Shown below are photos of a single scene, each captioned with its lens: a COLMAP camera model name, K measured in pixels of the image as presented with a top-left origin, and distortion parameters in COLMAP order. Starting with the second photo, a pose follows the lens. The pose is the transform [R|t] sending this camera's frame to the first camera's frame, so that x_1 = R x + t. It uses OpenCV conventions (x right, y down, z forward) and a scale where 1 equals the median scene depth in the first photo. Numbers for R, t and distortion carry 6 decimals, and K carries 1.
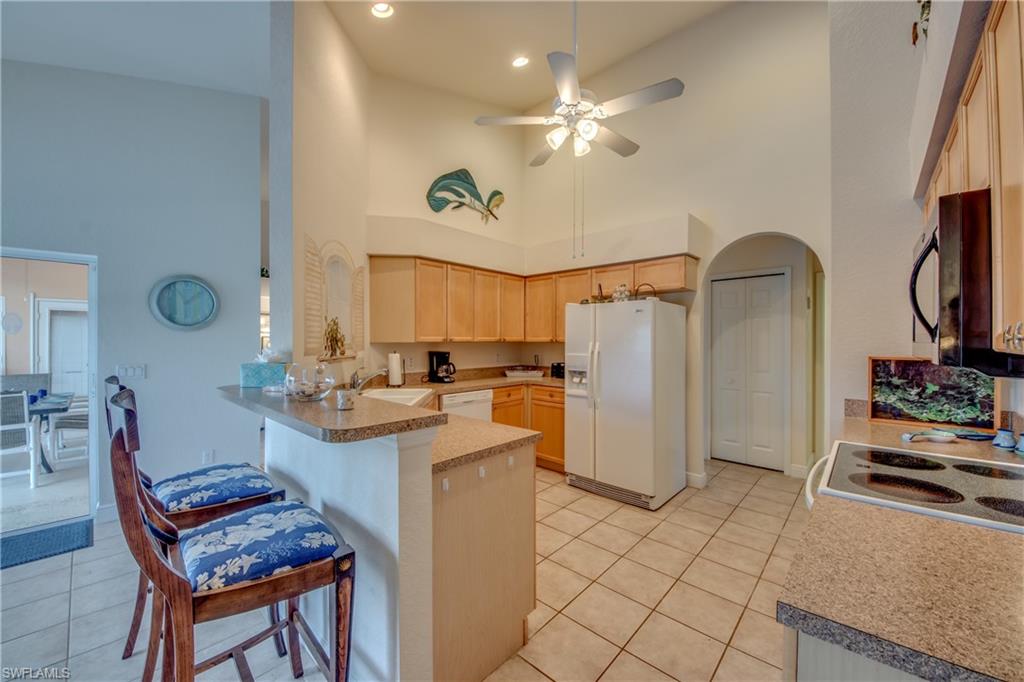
lens RADIAL K [[384.6, 0, 514.6], [0, 384.6, 338.3], [0, 0, 1]] dist [0.046706, -0.029259]
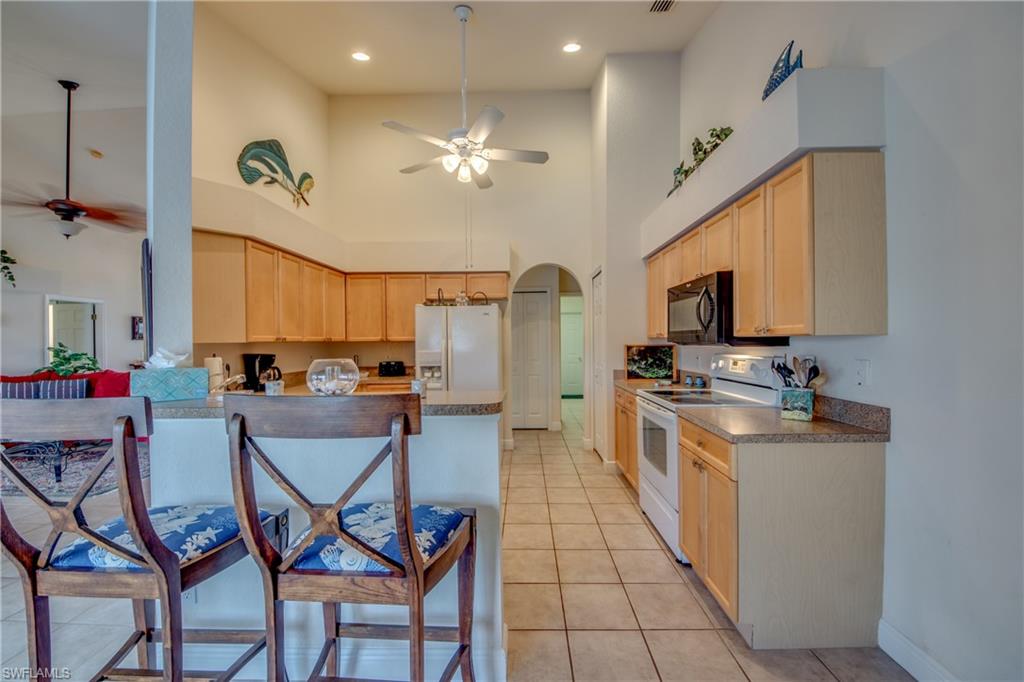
lens RADIAL K [[384.6, 0, 514.6], [0, 384.6, 338.3], [0, 0, 1]] dist [0.046706, -0.029259]
pose [[0.750811, -0.005955, 0.660490, -0.365031], [0.009588, 0.999952, -0.001884, 0.008633], [-0.660447, 0.007748, 0.750833, 0.008602]]
